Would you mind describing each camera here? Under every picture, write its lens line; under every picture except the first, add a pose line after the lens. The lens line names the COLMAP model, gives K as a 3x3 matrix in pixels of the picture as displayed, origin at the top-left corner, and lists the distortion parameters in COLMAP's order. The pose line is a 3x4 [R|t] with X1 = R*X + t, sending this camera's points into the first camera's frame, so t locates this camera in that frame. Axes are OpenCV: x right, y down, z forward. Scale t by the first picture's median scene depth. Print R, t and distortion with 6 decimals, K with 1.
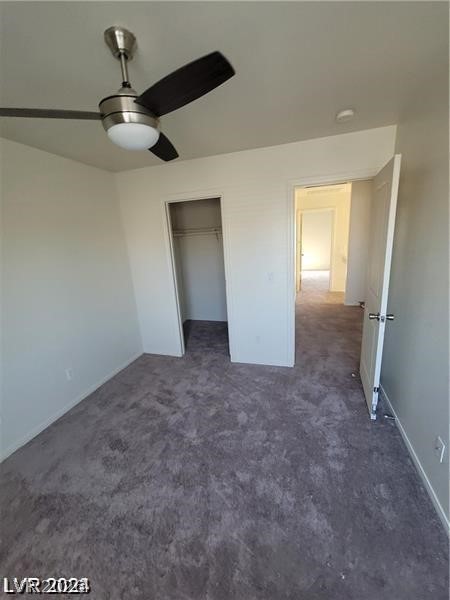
lens RADIAL K [[243.5, 0, 225.7], [0, 243.5, 300.1], [0, 0, 1]] dist [-0.002205, 0.000625]
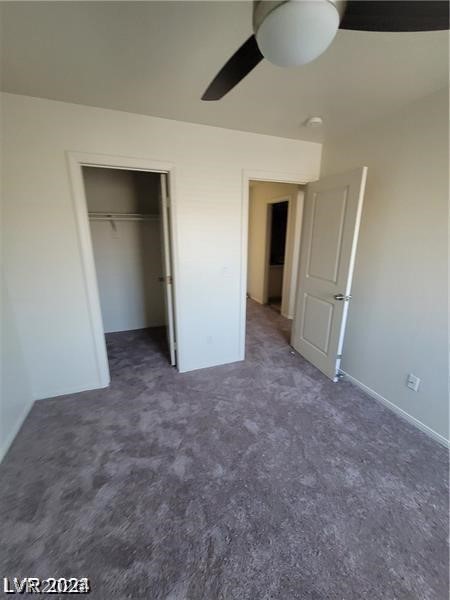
lens RADIAL K [[243.5, 0, 224.6], [0, 243.5, 299.4], [0, 0, 1]] dist [-0.002205, 0.000625]
pose [[0.788626, -0.100463, 0.606610, -0.424908], [0.103608, 0.994167, 0.029953, -0.012949], [-0.606081, 0.039228, 0.794435, 0.274954]]
